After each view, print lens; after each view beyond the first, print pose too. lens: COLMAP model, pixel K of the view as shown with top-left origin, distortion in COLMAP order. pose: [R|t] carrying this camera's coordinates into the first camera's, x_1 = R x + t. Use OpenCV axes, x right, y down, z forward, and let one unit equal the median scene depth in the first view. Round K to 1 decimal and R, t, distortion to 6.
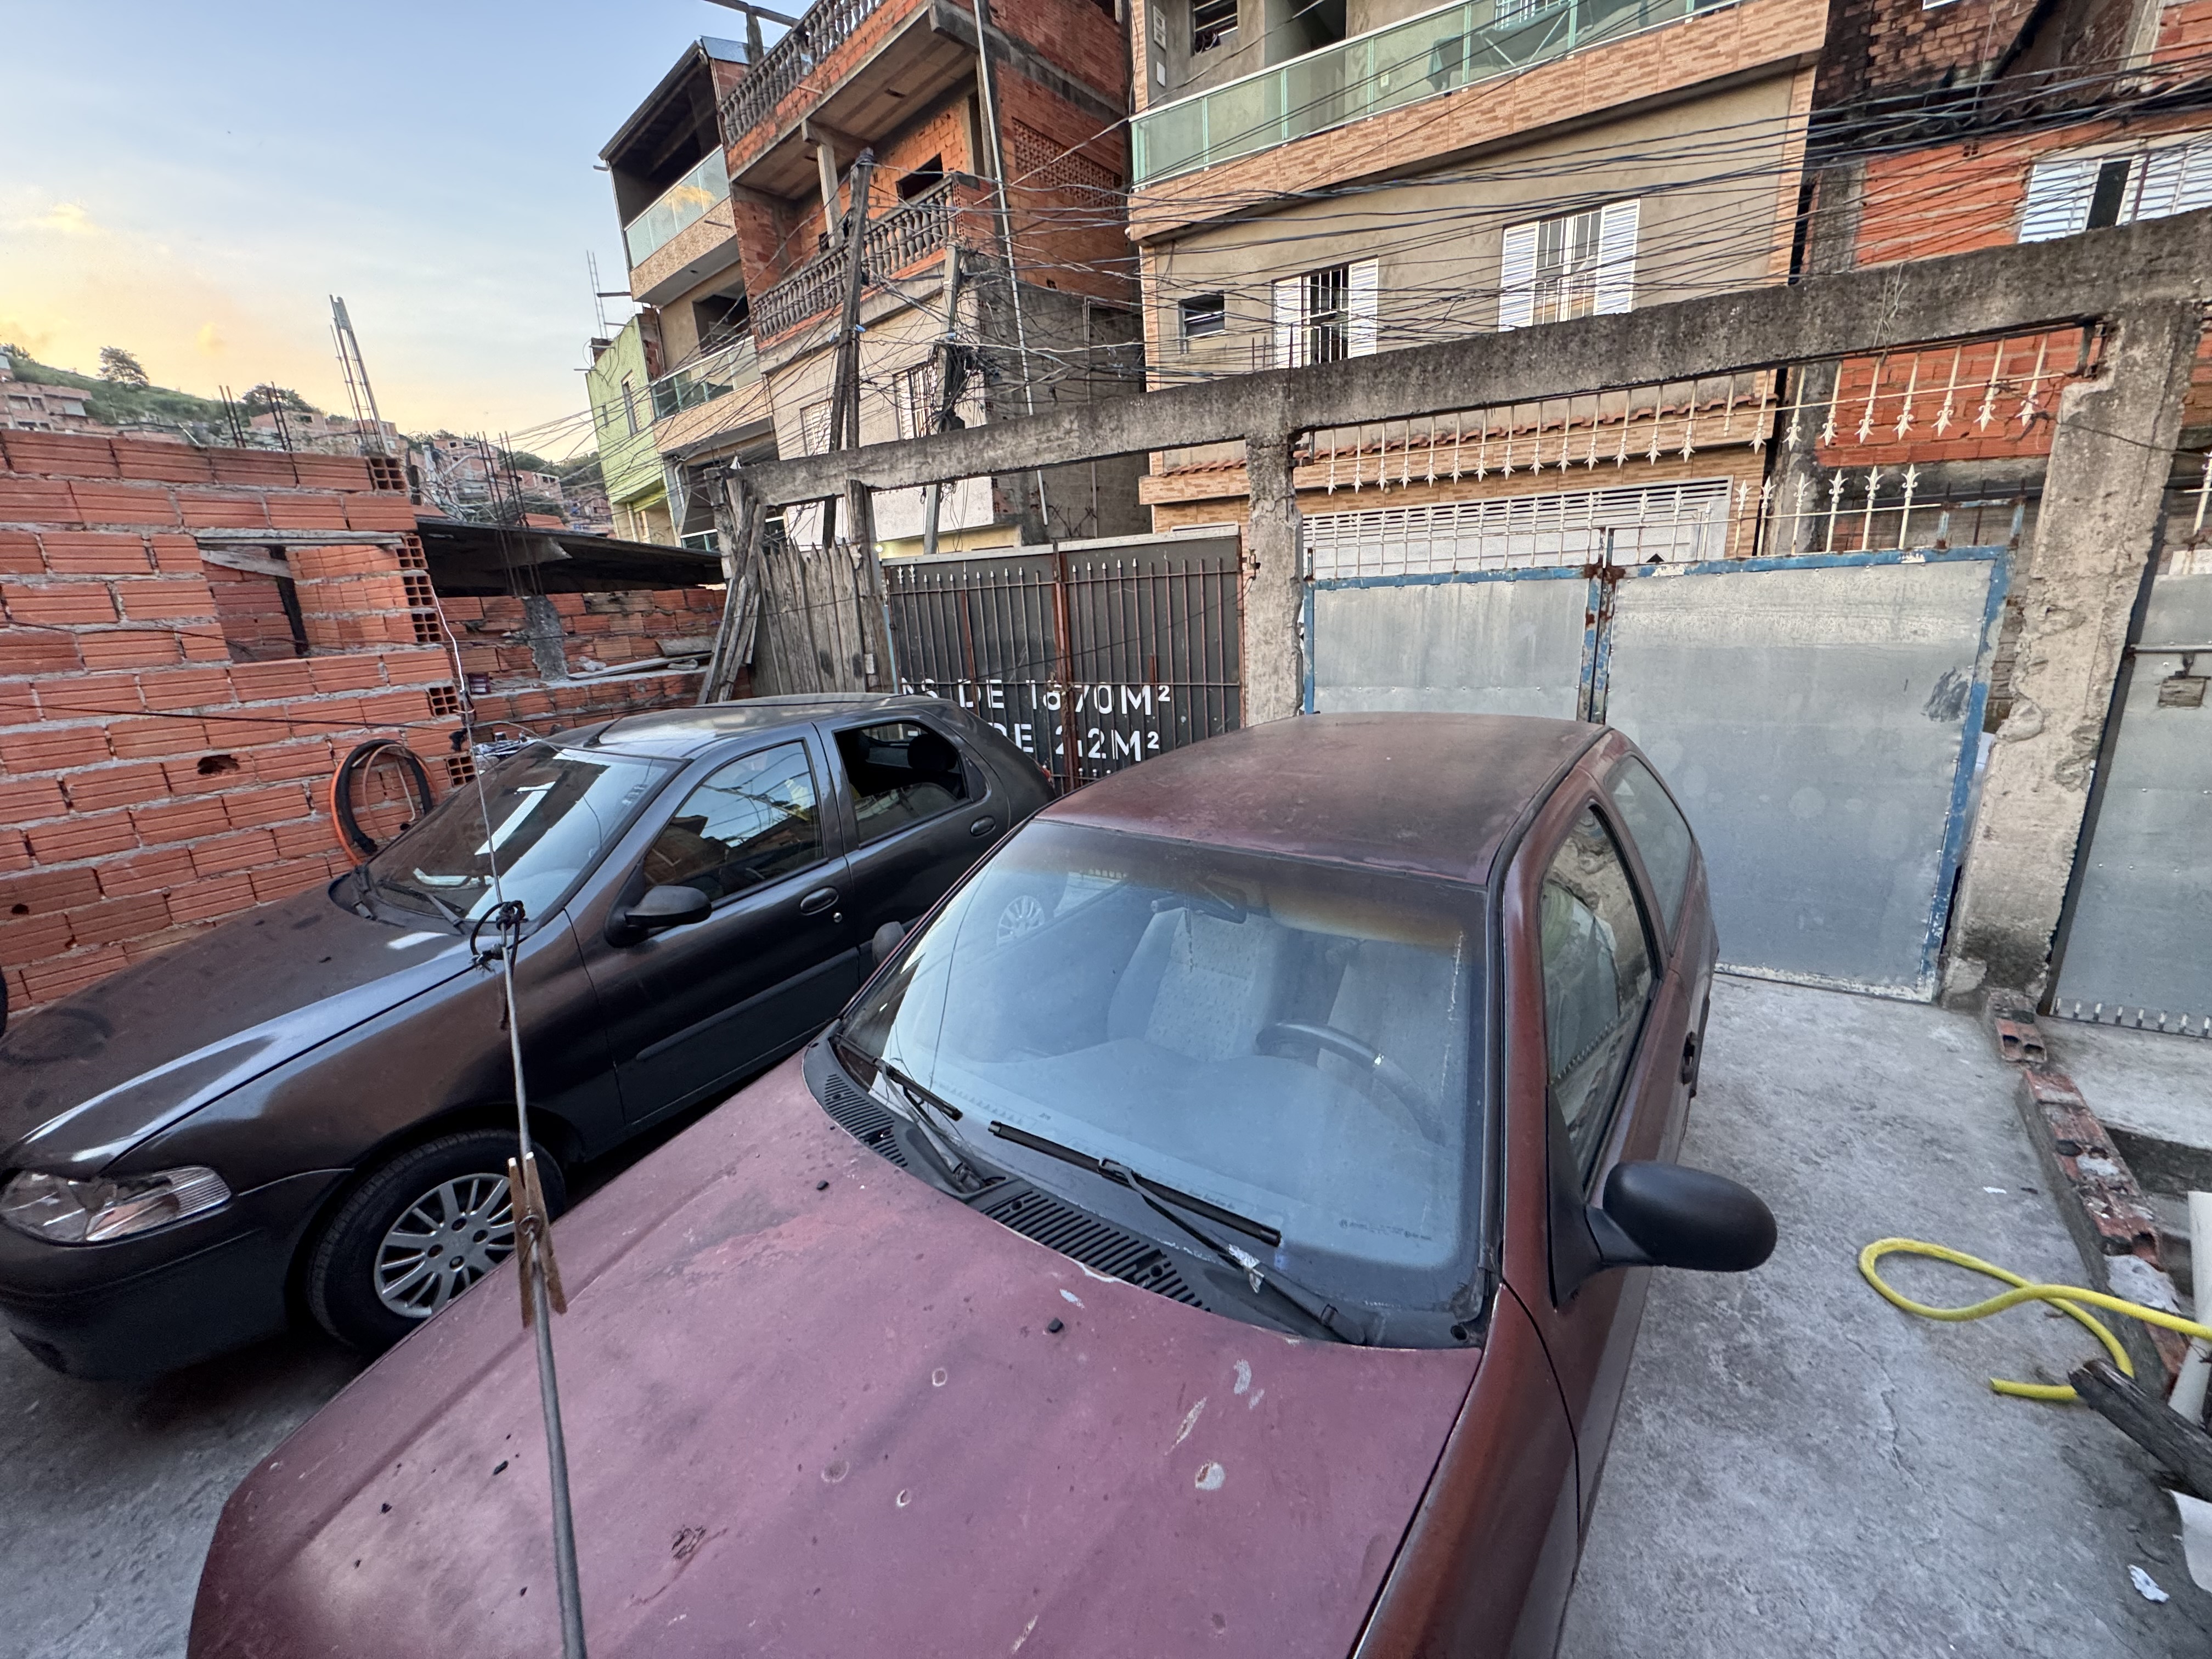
lens RADIAL K [[881.2, 0, 1110.6], [0, 881.2, 825.6], [0, 0, 1]] dist [-0.002211, -0.000163]
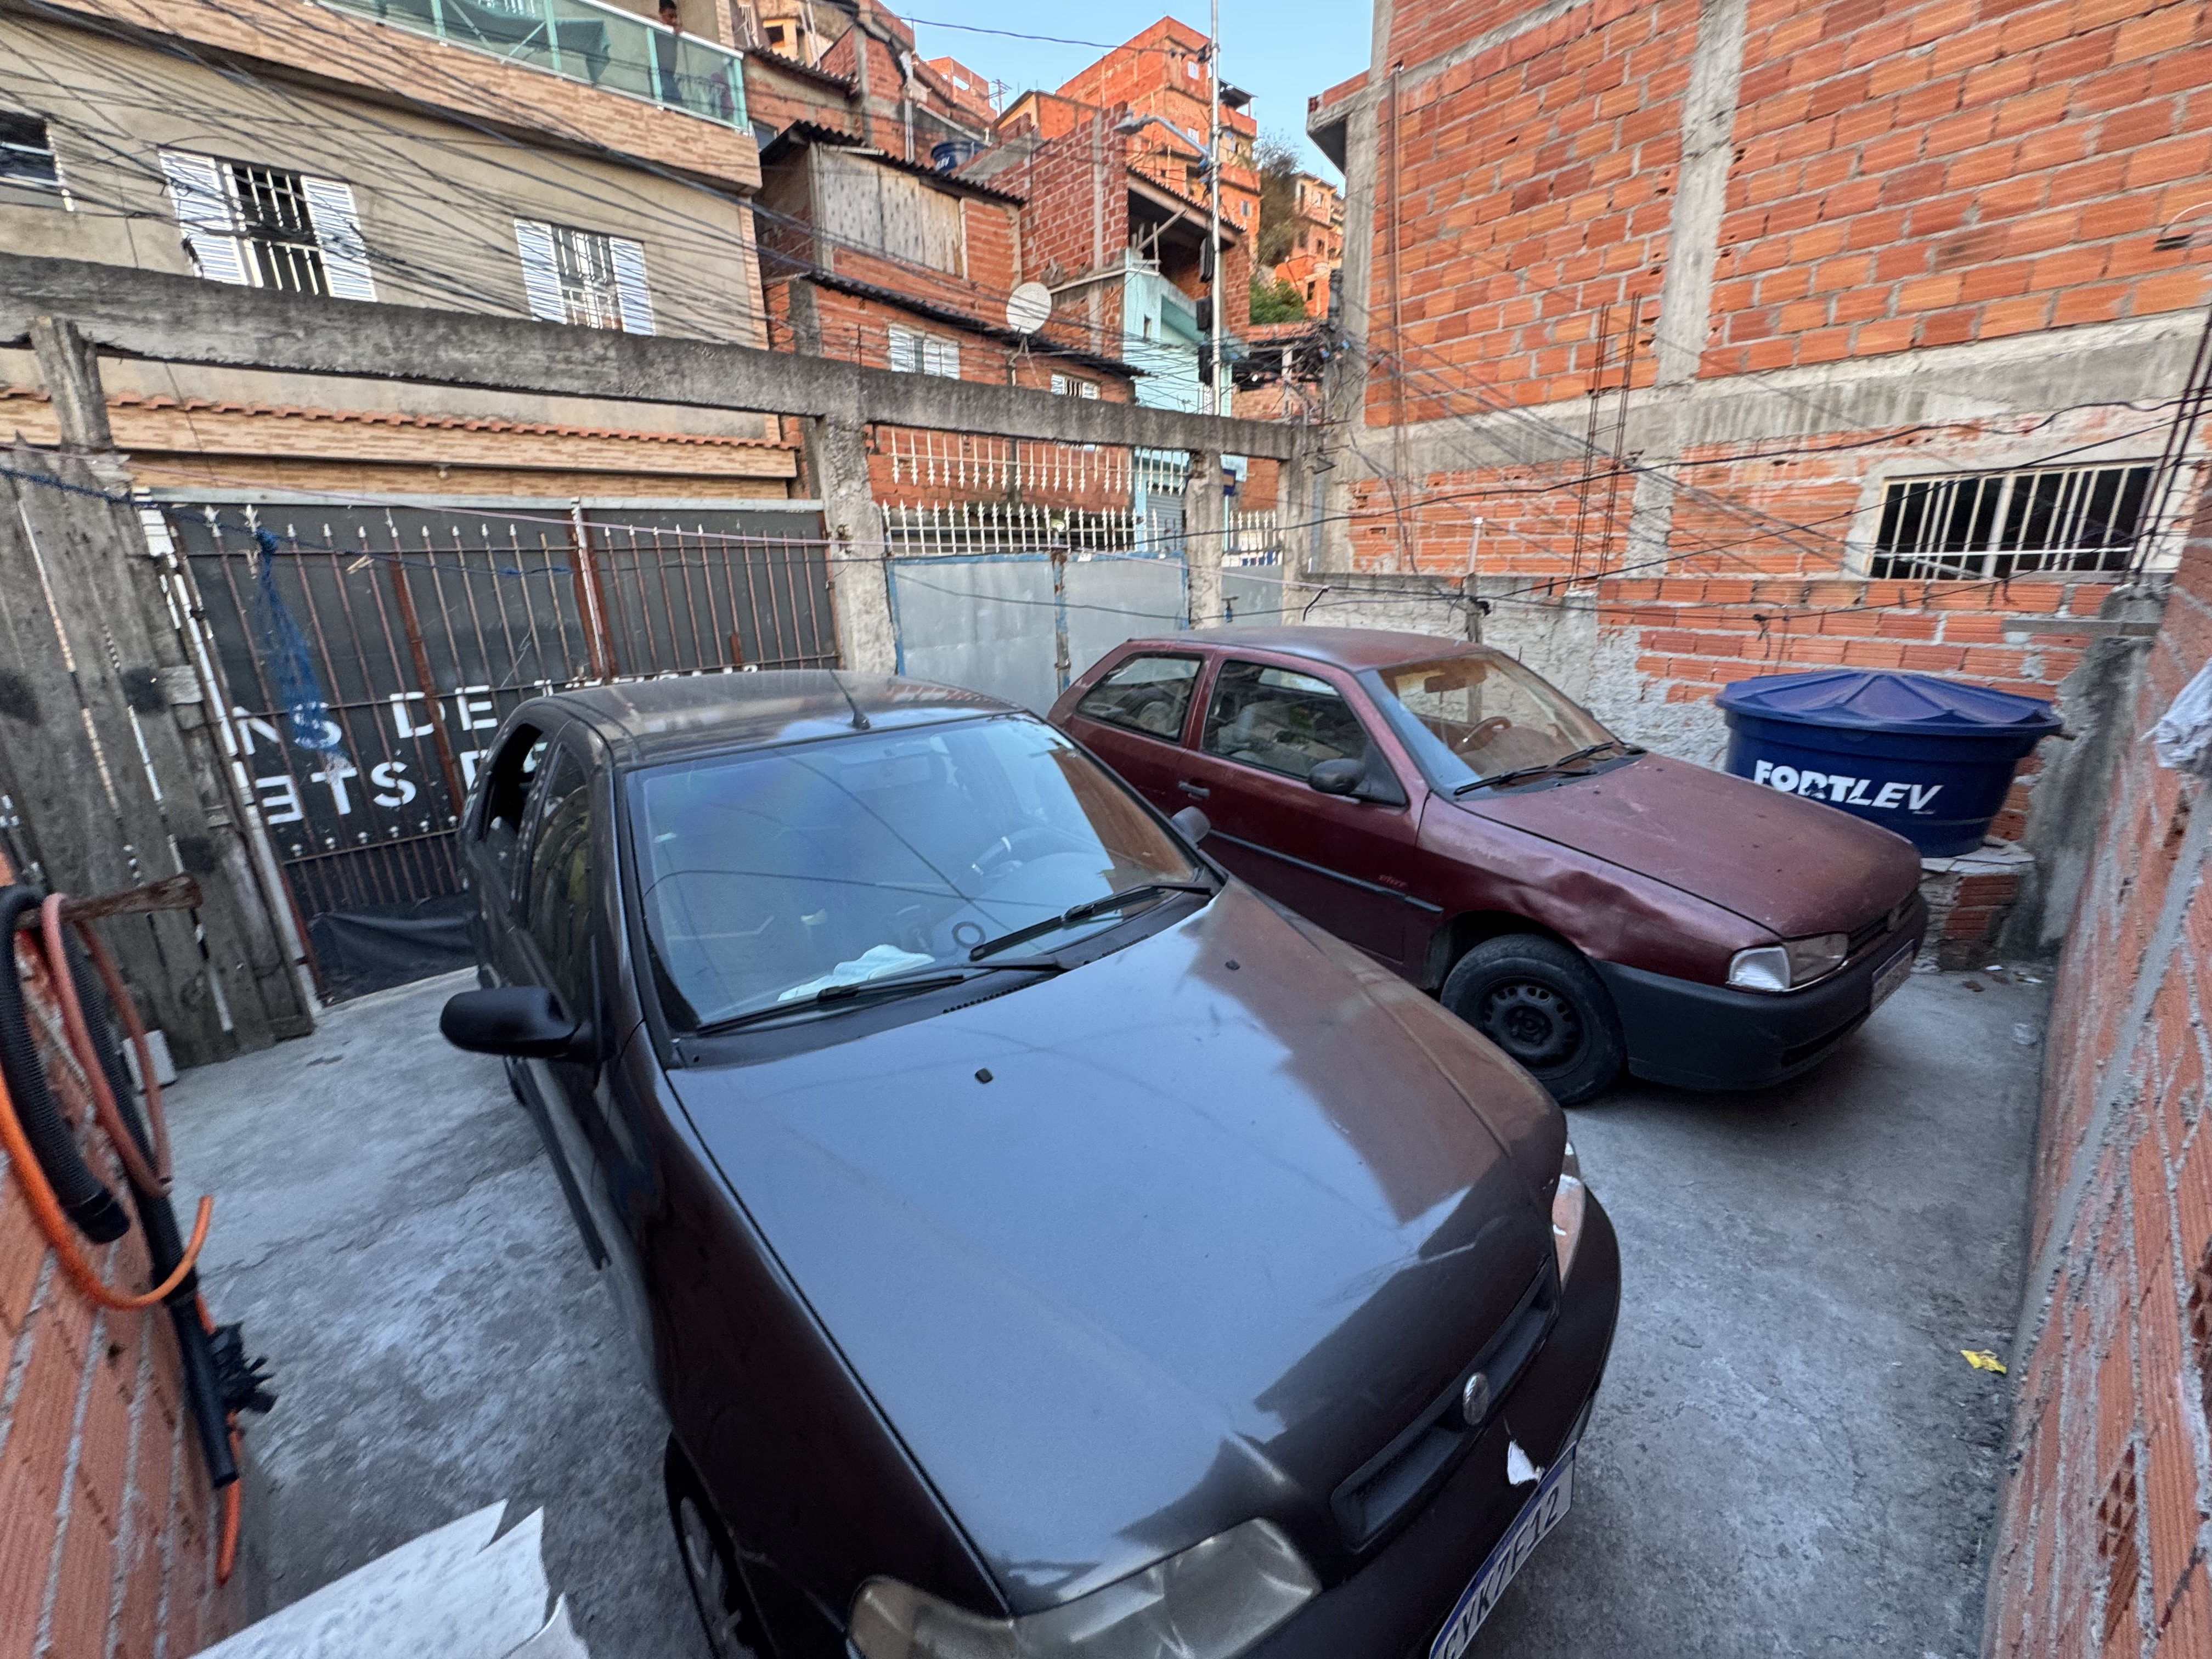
lens RADIAL K [[881.2, 0, 1110.6], [0, 881.2, 825.6], [0, 0, 1]] dist [-0.002211, -0.000163]
pose [[0.272908, -0.231949, 0.933660, -0.649262], [0.264511, 0.951187, 0.158987, -0.040339], [-0.924962, 0.203574, 0.320940, 0.339469]]
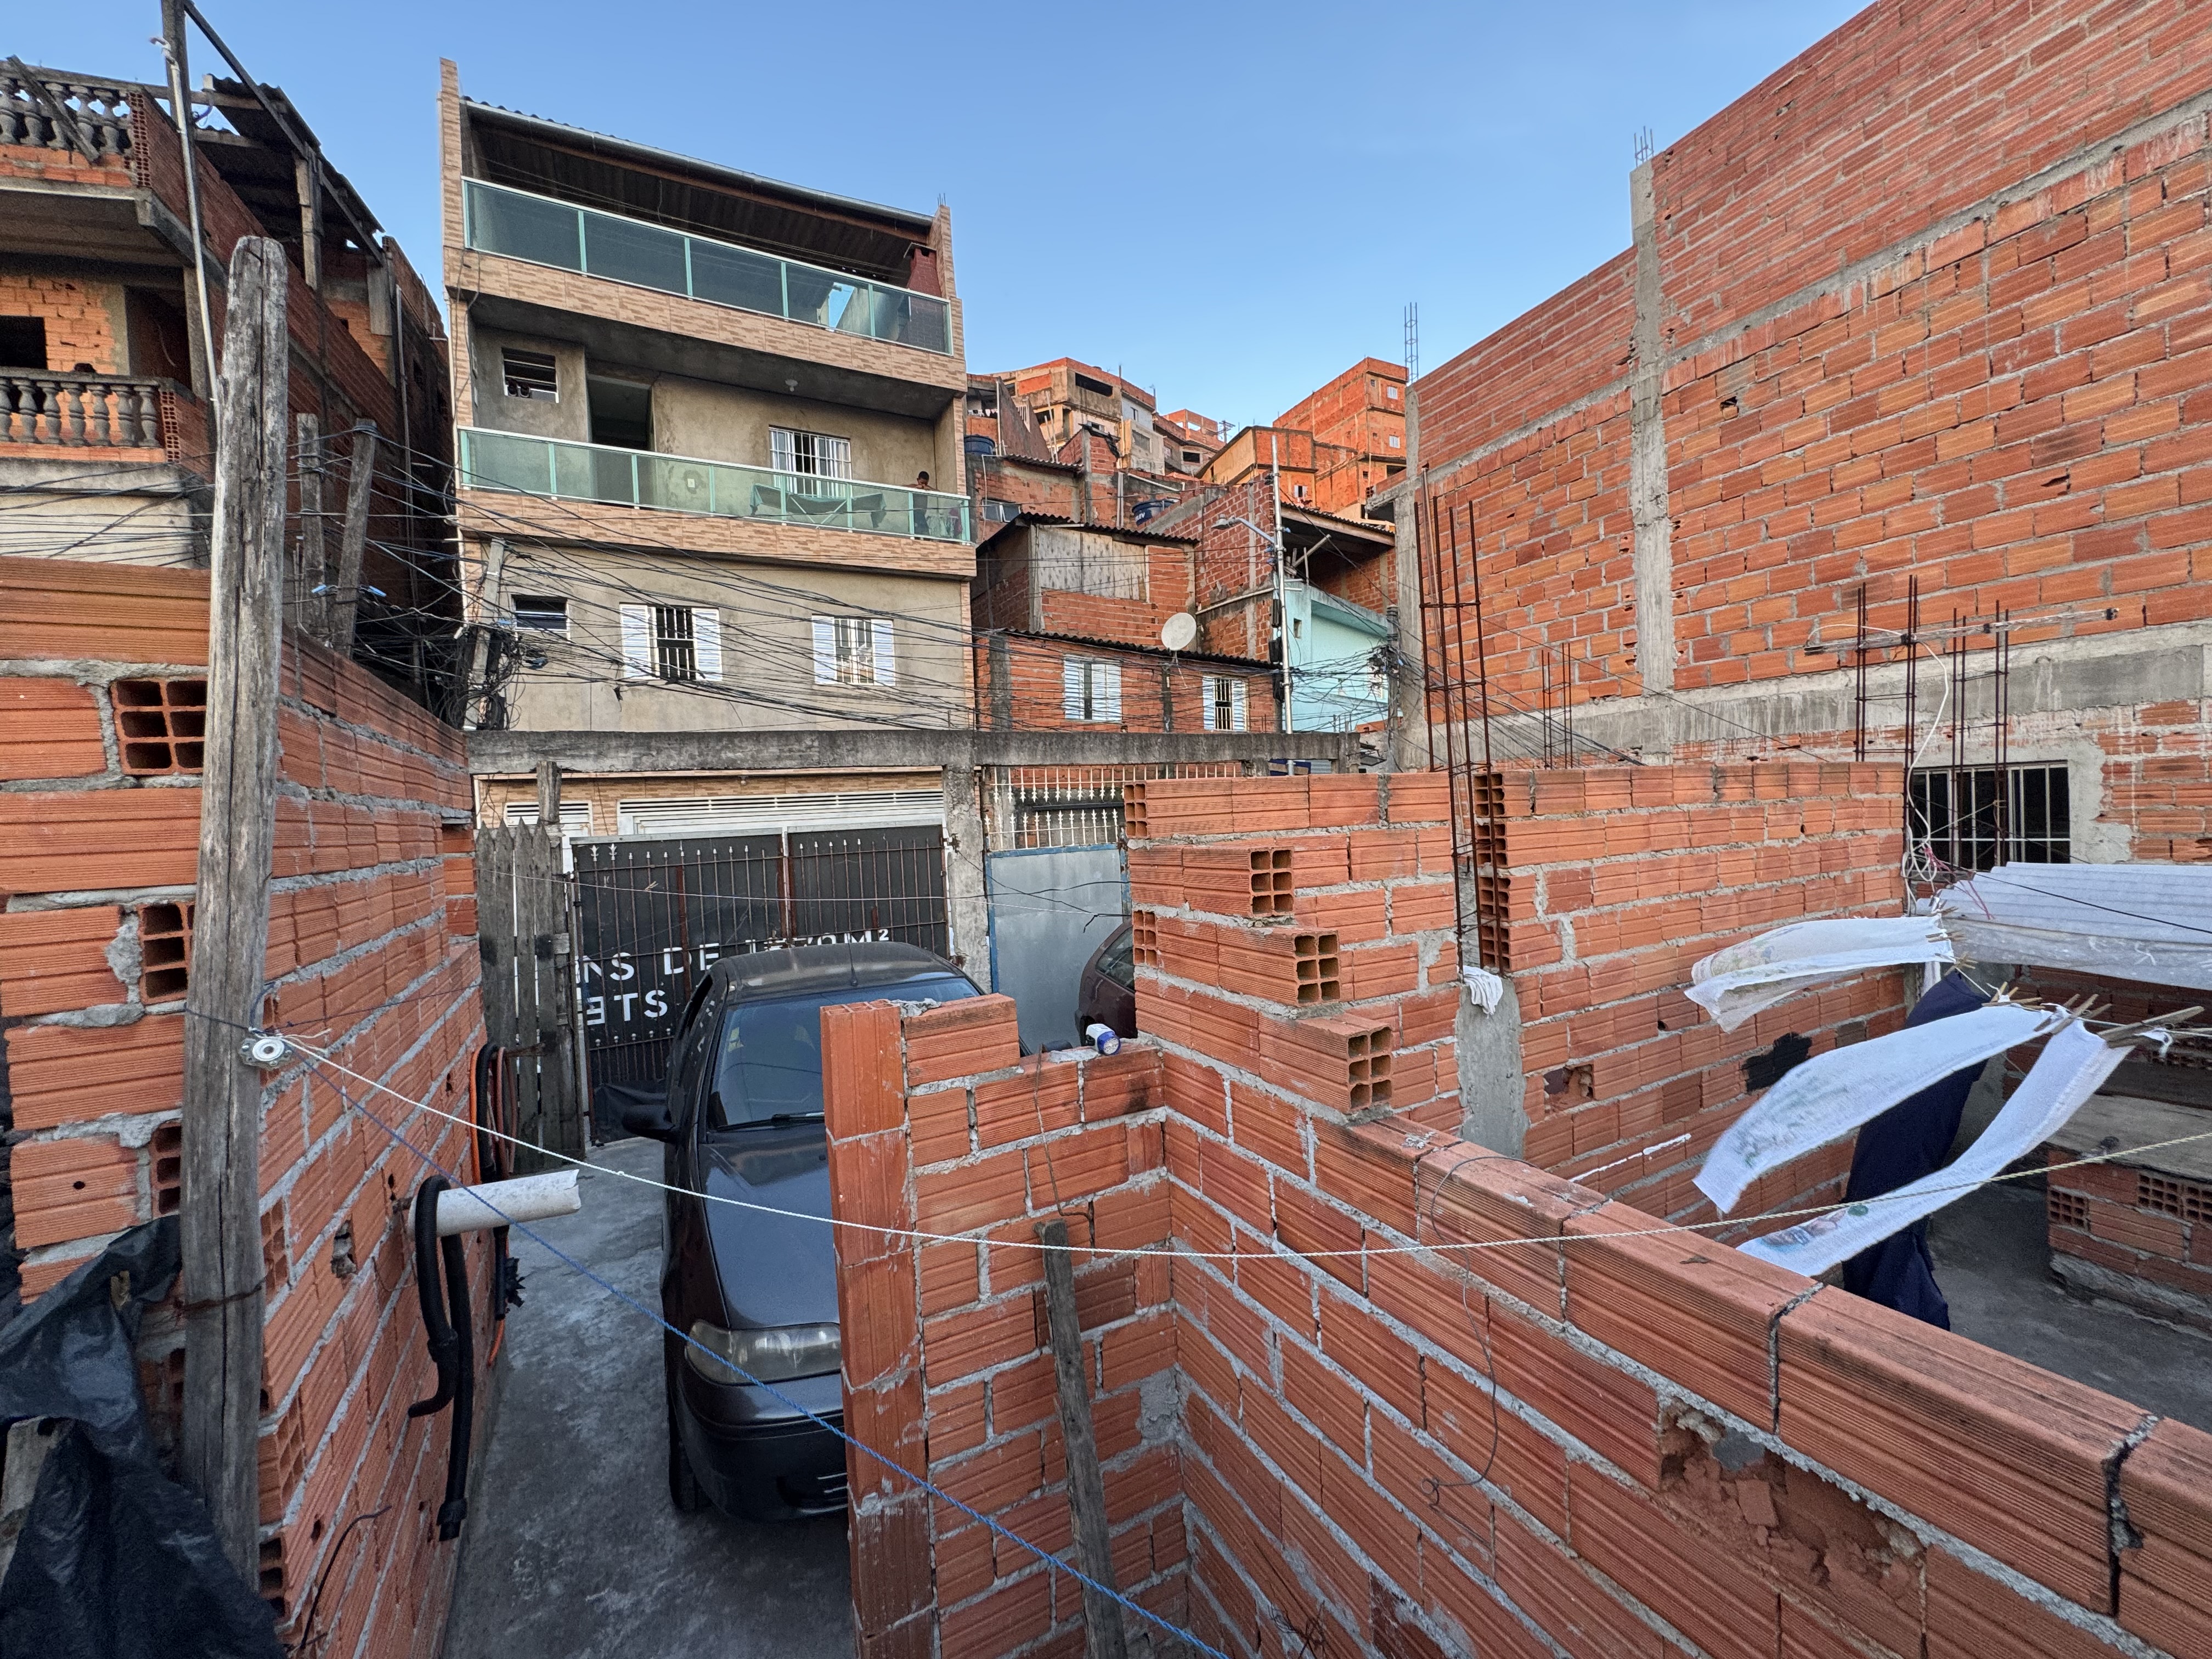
lens RADIAL K [[881.2, 0, 1110.6], [0, 881.2, 825.6], [0, 0, 1]] dist [-0.002211, -0.000163]
pose [[0.507013, 0.014425, 0.861818, -0.812749], [0.244216, 0.956483, -0.159683, -0.009357], [-0.826617, 0.291431, 0.481426, 0.016970]]
